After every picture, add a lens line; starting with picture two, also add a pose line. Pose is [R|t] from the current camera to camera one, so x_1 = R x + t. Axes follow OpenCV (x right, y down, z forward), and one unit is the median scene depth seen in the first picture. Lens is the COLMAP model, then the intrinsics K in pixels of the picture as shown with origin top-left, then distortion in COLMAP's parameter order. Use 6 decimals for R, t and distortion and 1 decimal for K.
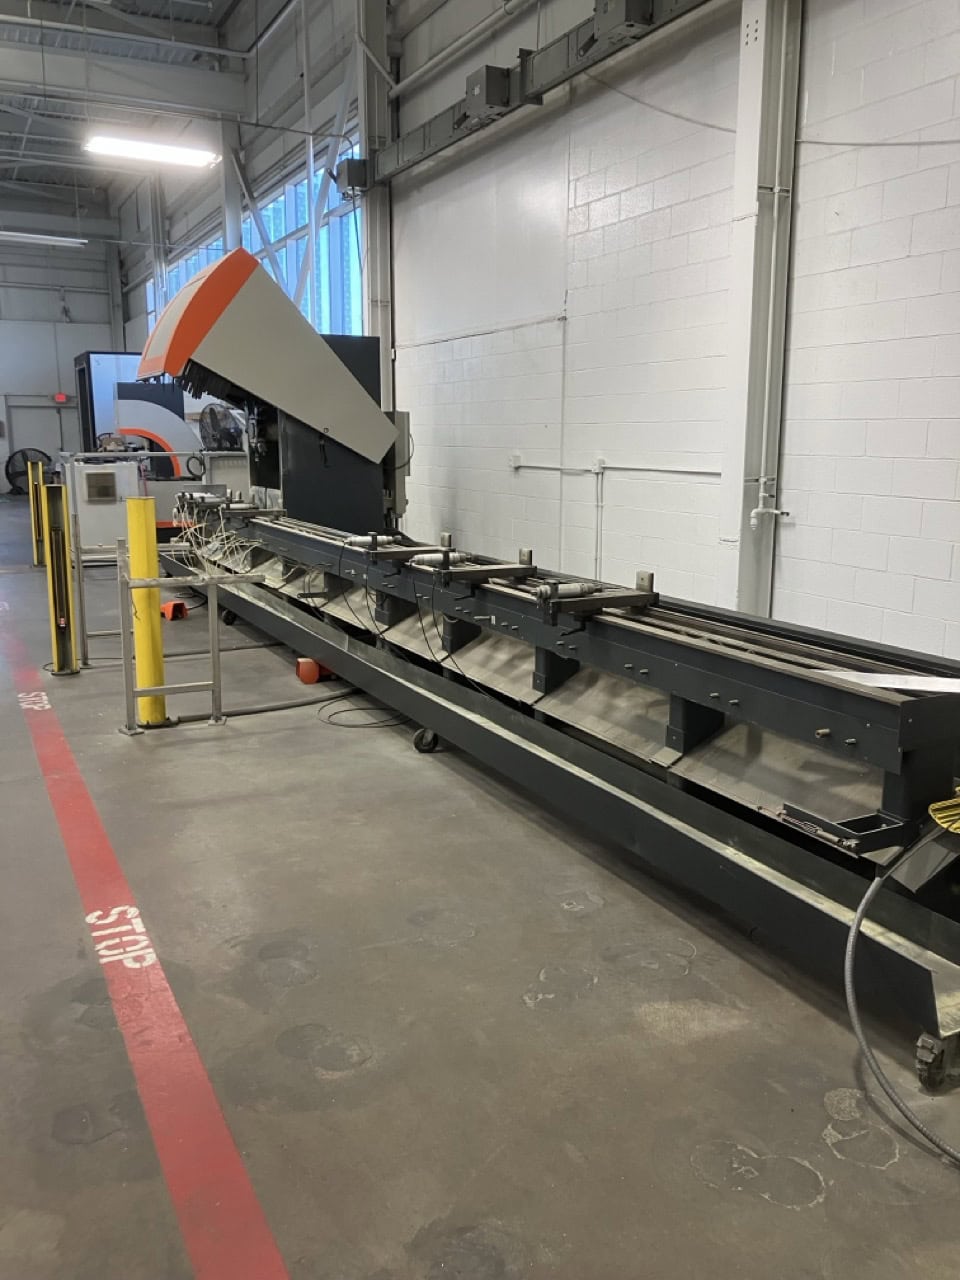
lens RADIAL K [[1061.0, 0, 488.8], [0, 1061.0, 644.3], [0, 0, 1]] dist [0.015284, -0.003157]
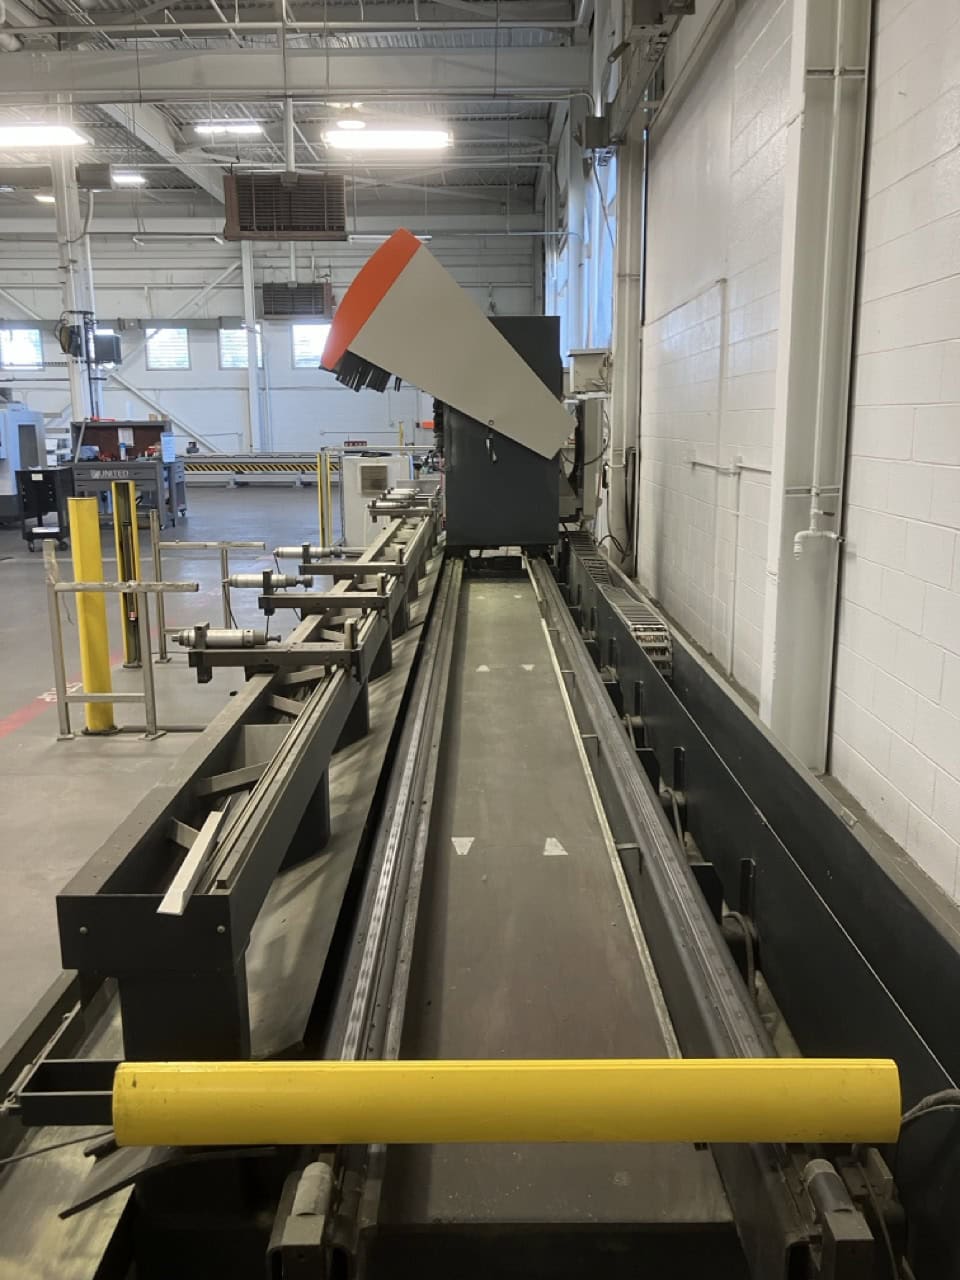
lens RADIAL K [[1061.0, 0, 488.8], [0, 1061.0, 644.3], [0, 0, 1]] dist [0.015284, -0.003157]
pose [[0.885524, 0.086481, -0.456475, 0.396843], [-0.080505, 0.996222, 0.032565, -0.057858], [0.457566, 0.007911, 0.889140, 0.269287]]
